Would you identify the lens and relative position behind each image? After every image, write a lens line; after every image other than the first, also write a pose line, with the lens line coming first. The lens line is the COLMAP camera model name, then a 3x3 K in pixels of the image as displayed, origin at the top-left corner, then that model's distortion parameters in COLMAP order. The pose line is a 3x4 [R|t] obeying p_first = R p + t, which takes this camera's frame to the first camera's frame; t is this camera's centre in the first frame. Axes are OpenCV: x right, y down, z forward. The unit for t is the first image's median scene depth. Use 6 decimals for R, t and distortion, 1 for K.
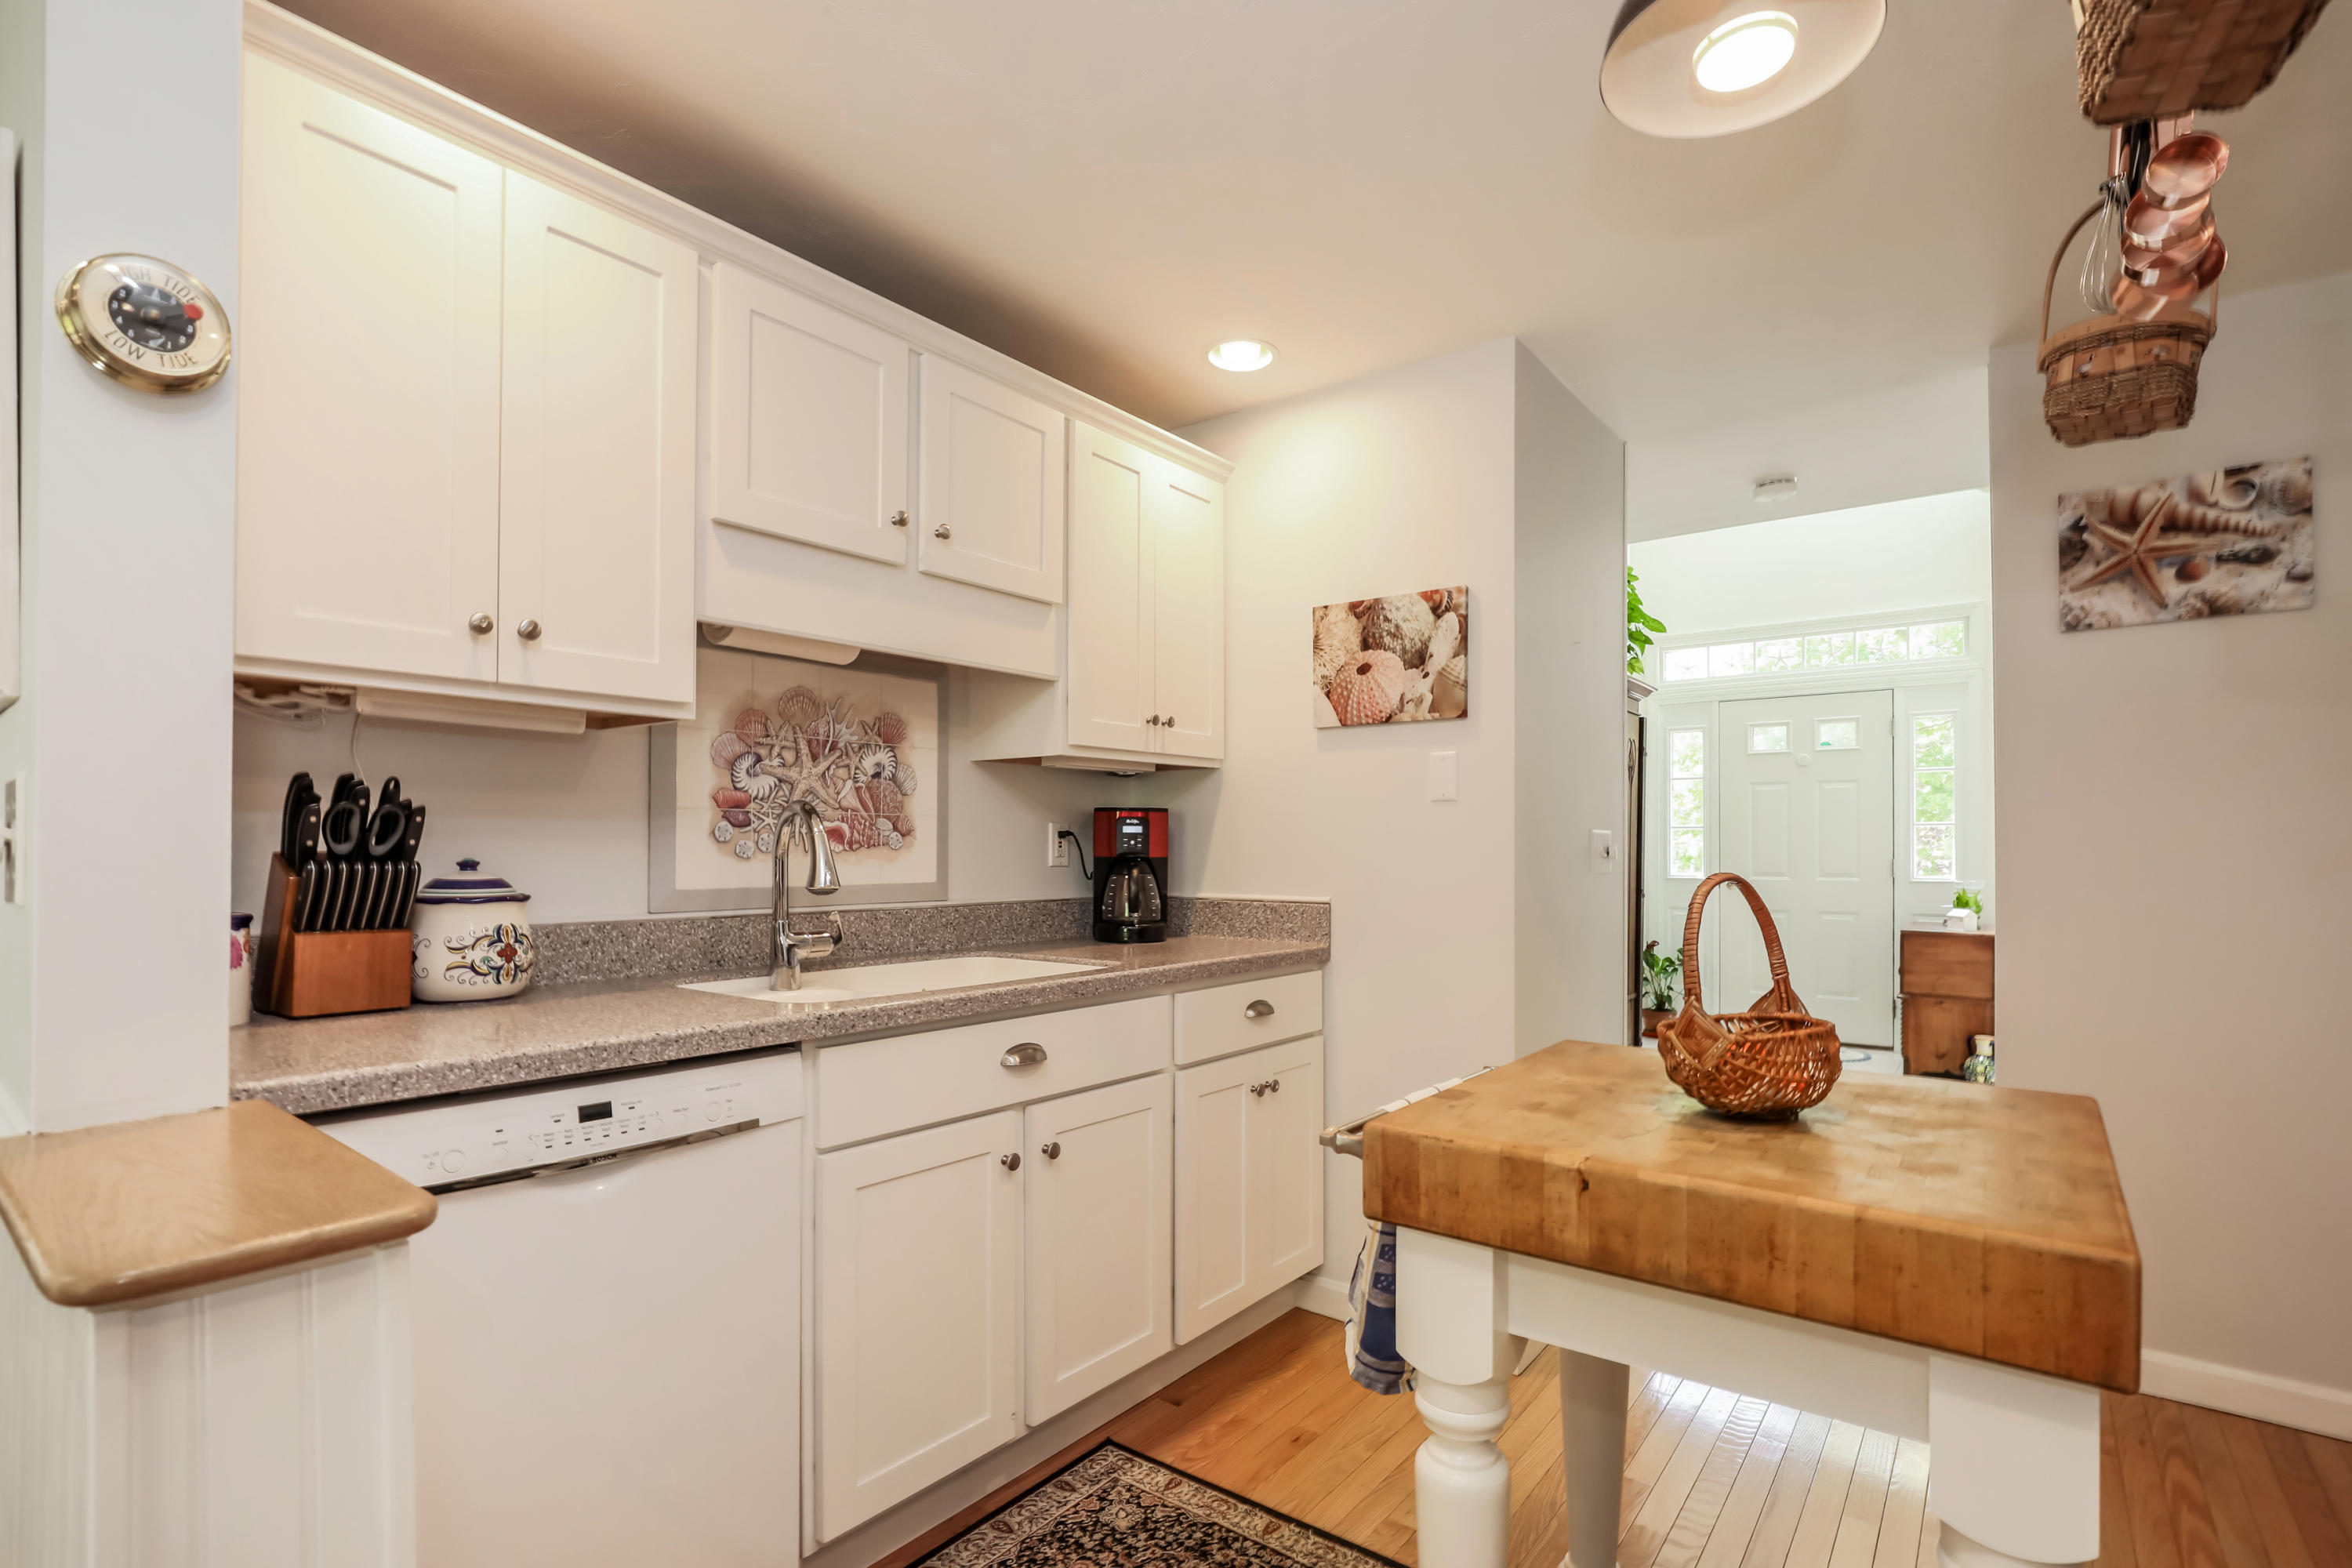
lens RADIAL K [[1086.8, 0, 1165.3], [0, 1086.8, 843.2], [0, 0, 1]] dist [-0.017339, 0.002466]
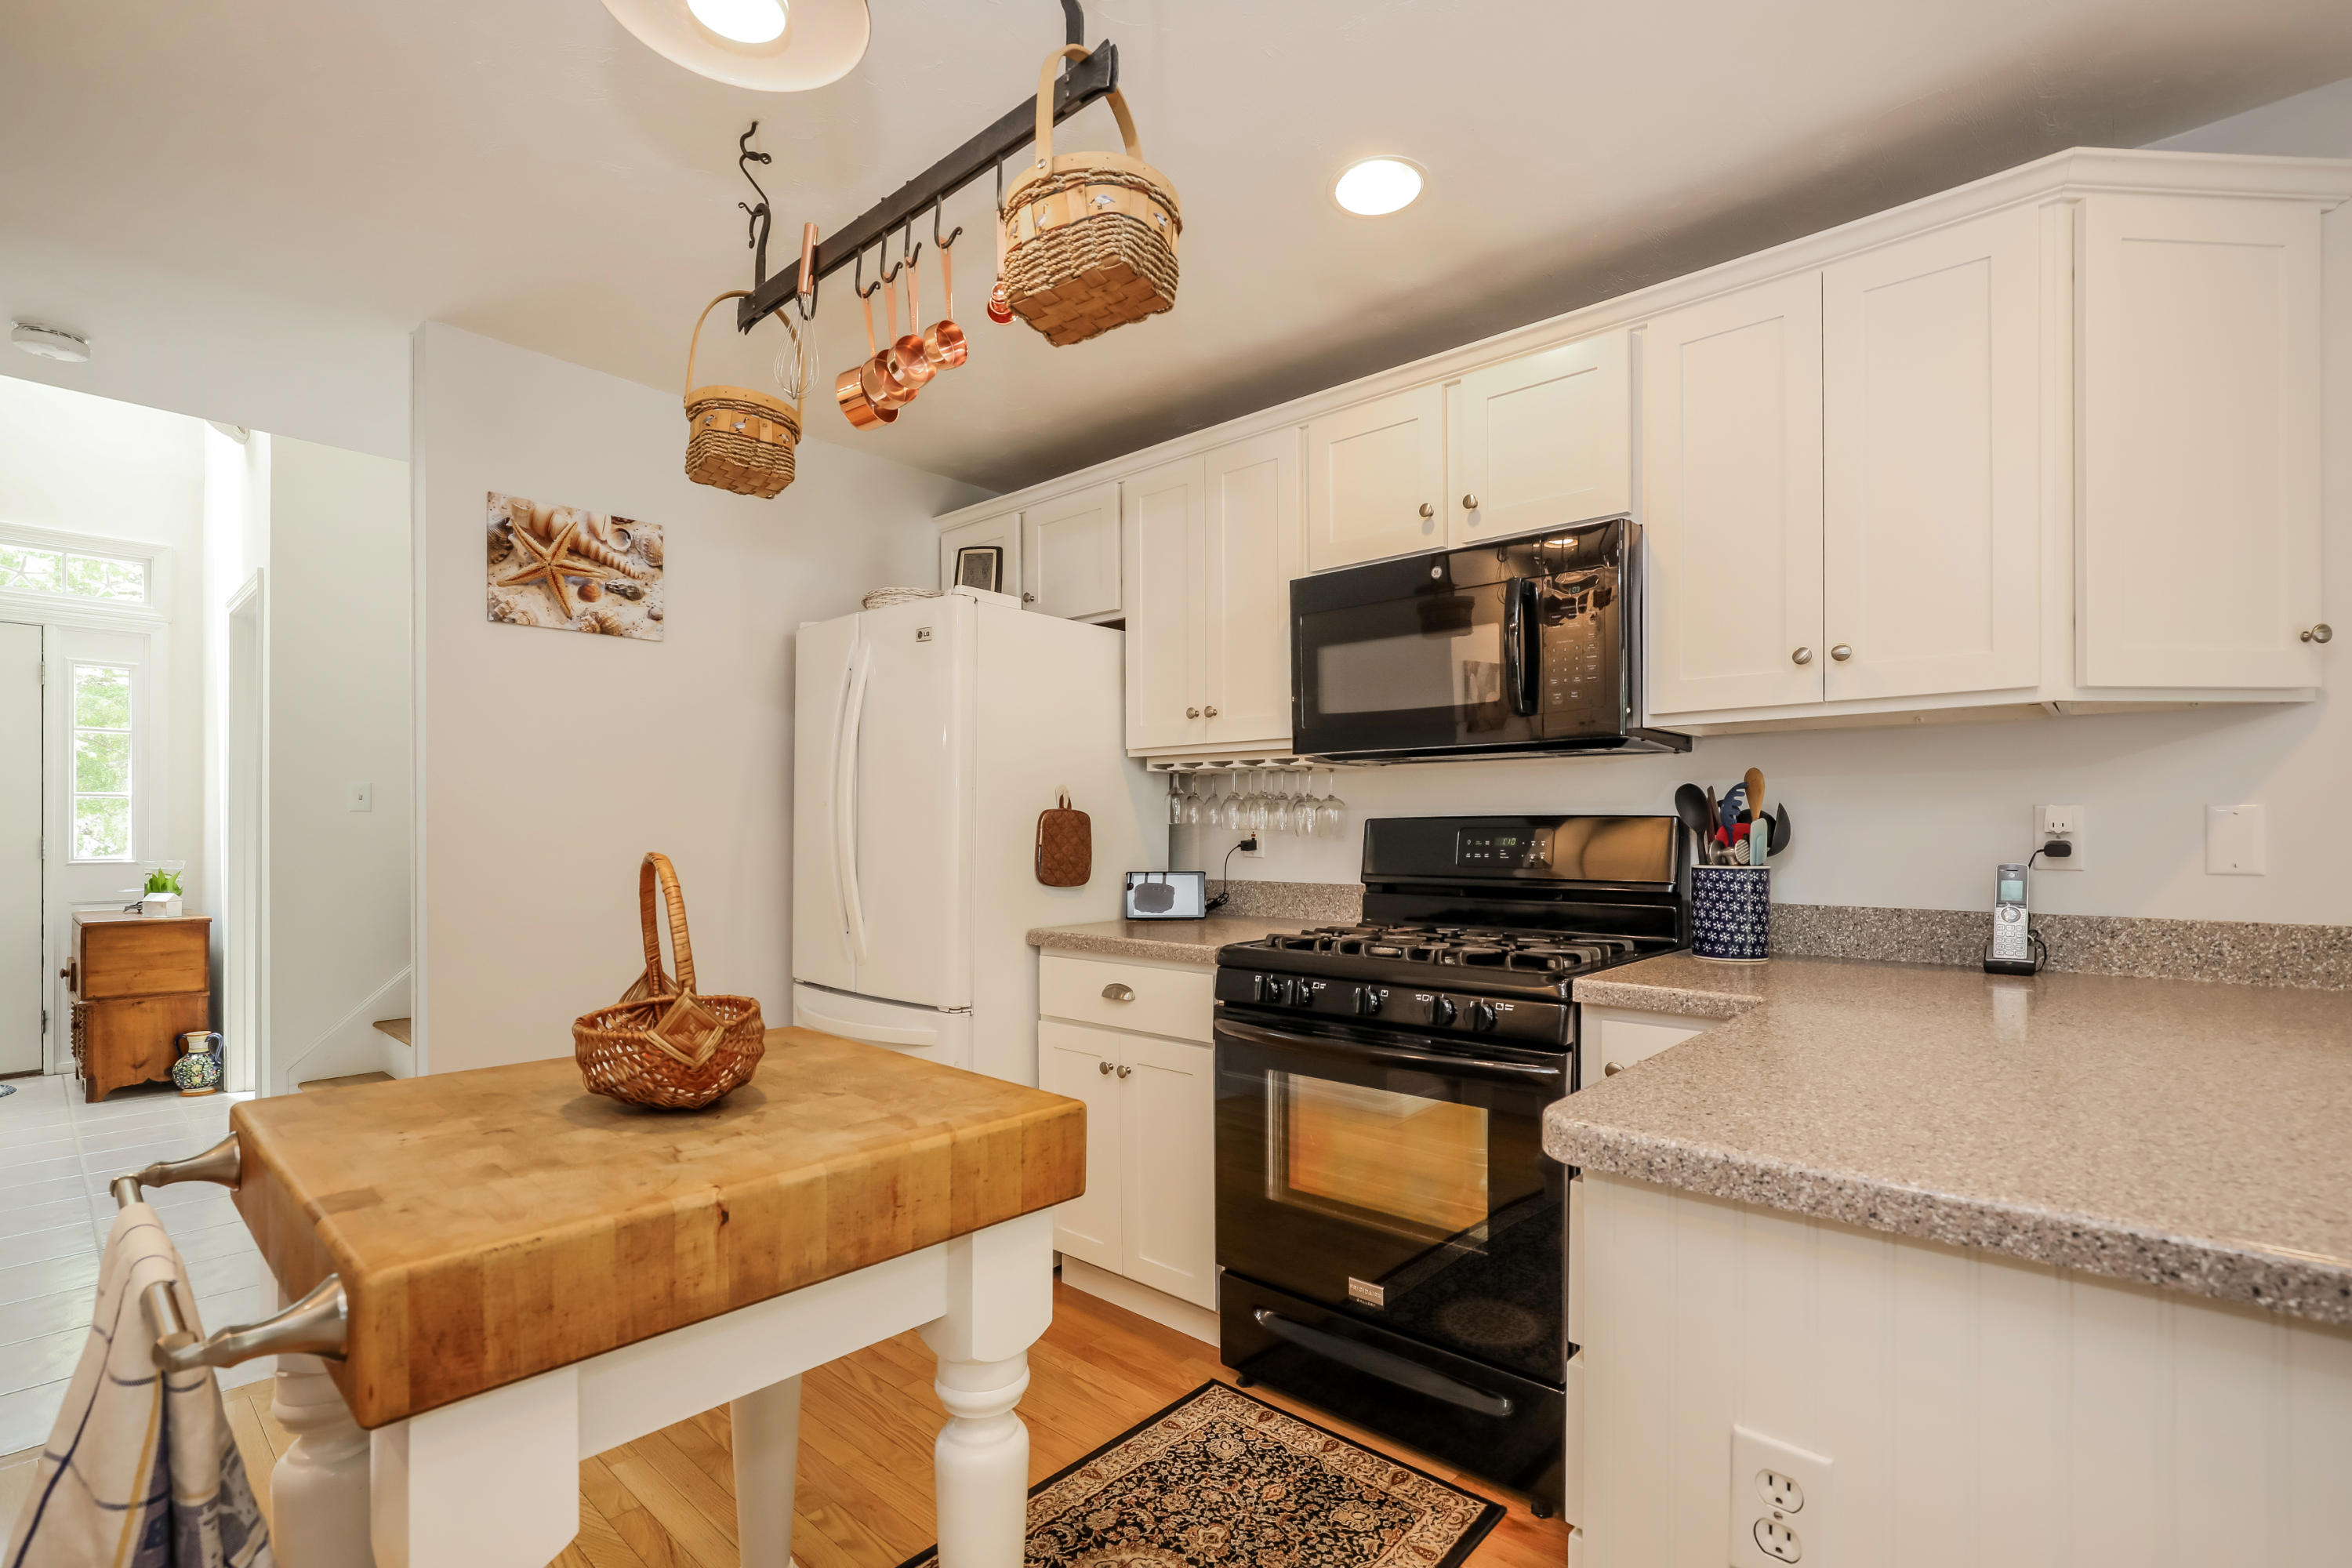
lens RADIAL K [[1086.8, 0, 1195.3], [0, 1086.8, 827.4], [0, 0, 1]] dist [-0.017339, 0.002466]
pose [[0.056574, 0.001915, 0.998397, -0.198418], [-0.009434, 0.999955, -0.001383, 0.001607], [-0.998354, -0.009341, 0.056589, 0.256560]]
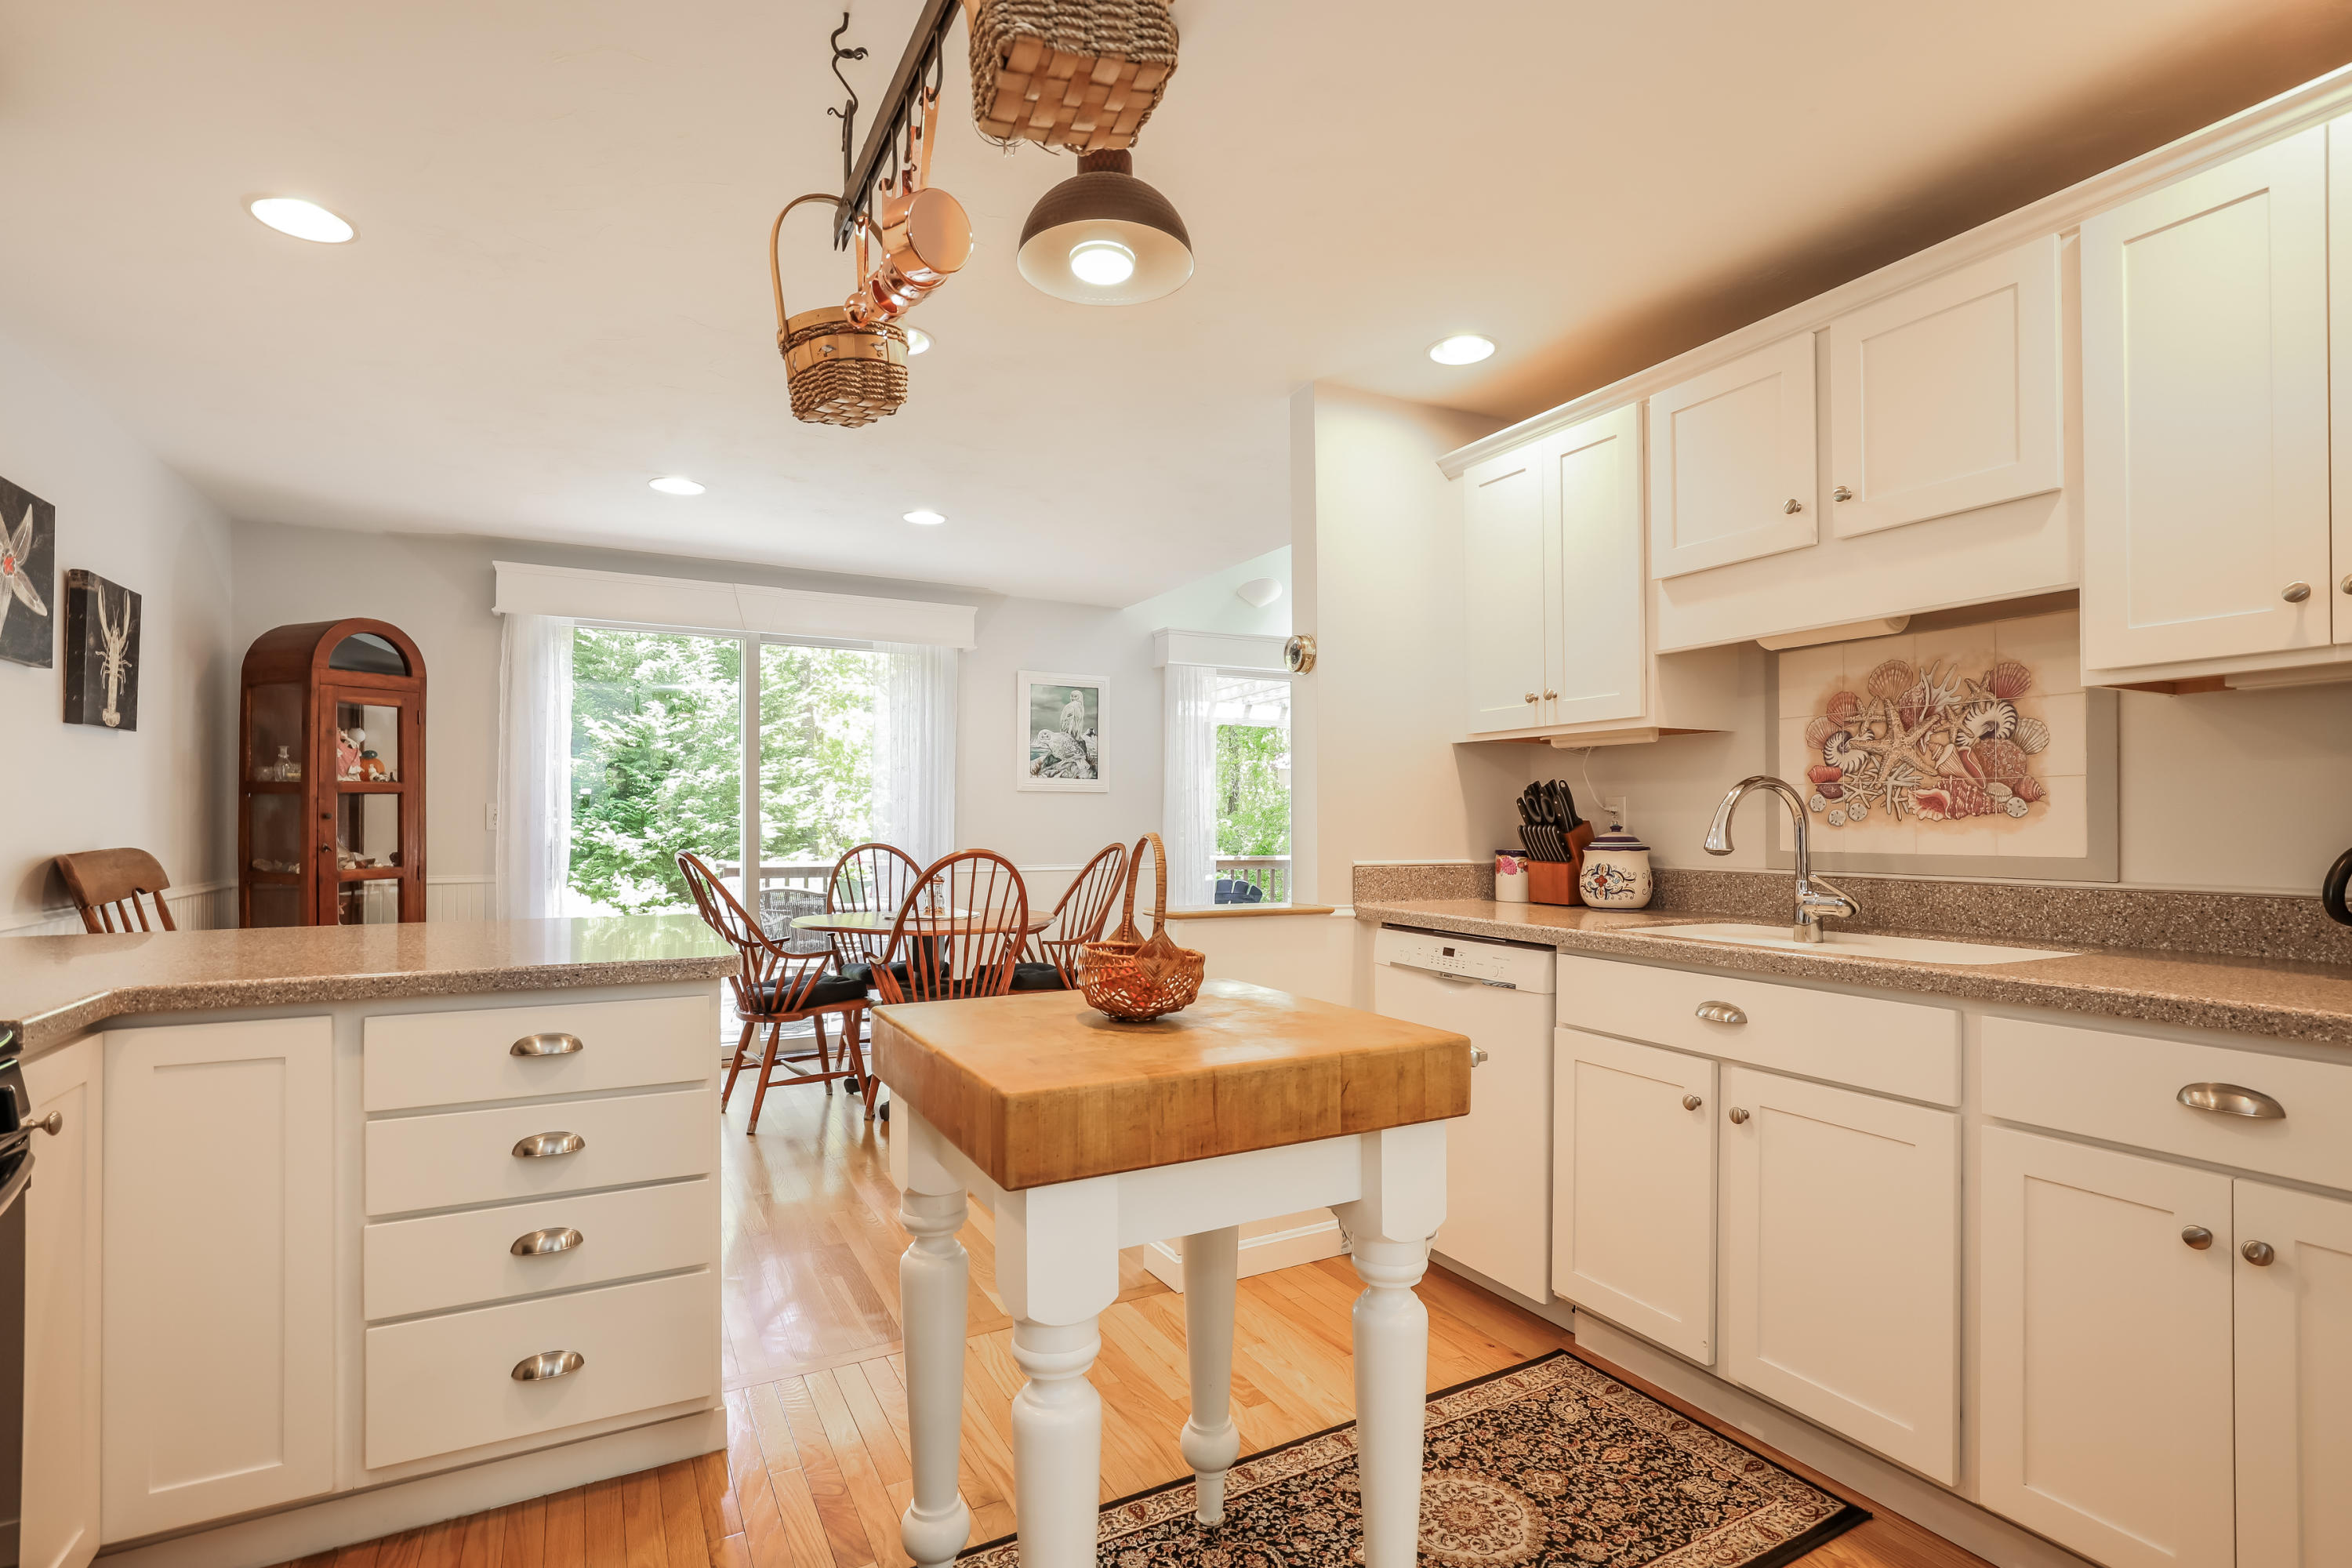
lens RADIAL K [[1086.8, 0, 1182.1], [0, 1086.8, 801.2], [0, 0, 1]] dist [-0.017339, 0.002466]
pose [[-0.397556, -0.018313, -0.917395, 0.839654], [0.005657, 0.999733, -0.022408, 0.008652], [0.917561, -0.014098, -0.397346, 0.758194]]
